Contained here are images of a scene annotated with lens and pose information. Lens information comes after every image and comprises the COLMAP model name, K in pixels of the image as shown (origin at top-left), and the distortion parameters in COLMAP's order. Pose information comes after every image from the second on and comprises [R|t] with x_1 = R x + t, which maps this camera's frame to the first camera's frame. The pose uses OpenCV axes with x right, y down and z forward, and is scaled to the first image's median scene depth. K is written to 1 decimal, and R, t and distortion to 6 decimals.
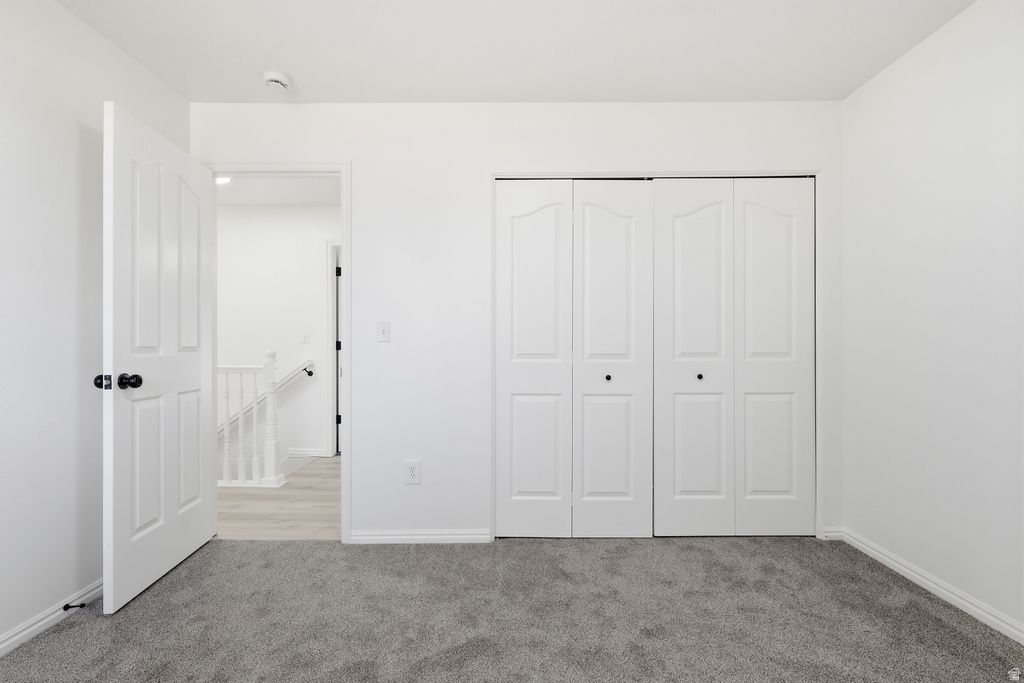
lens RADIAL K [[463.2, 0, 510.6], [0, 463.2, 348.2], [0, 0, 1]] dist [-0.002595, -0.000428]
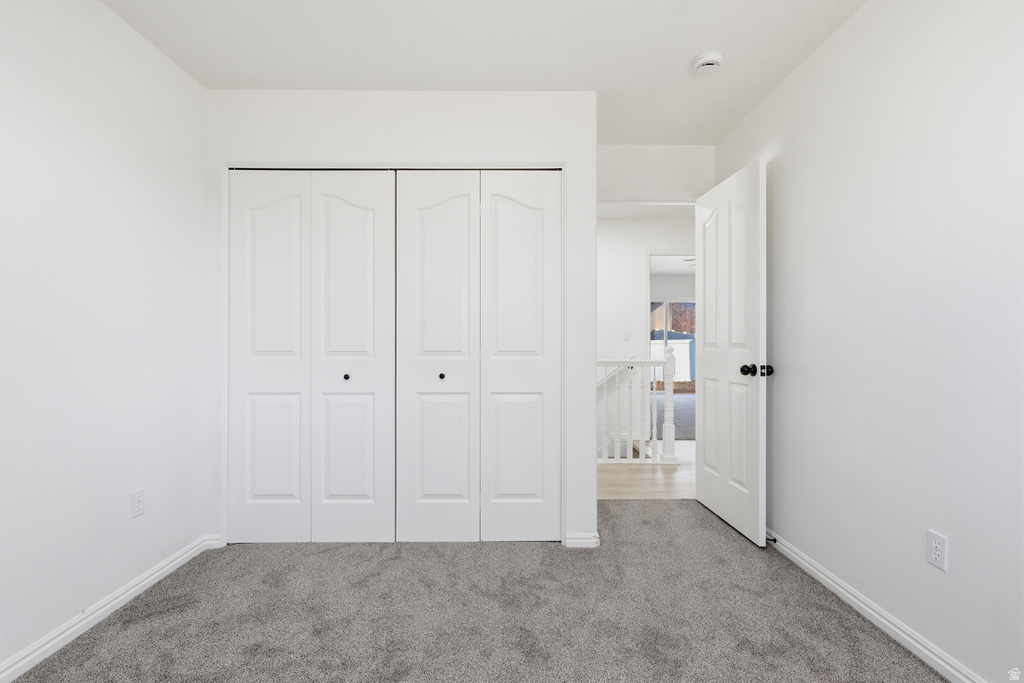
lens RADIAL K [[480.4, 0, 507.8], [0, 480.4, 344.3], [0, 0, 1]] dist [0.002731, 0.000195]
pose [[0.999838, 0.004924, 0.017299, 0.382067], [-0.004908, 0.999987, -0.000975, -0.002654], [-0.017304, 0.000890, 0.999850, -0.002753]]
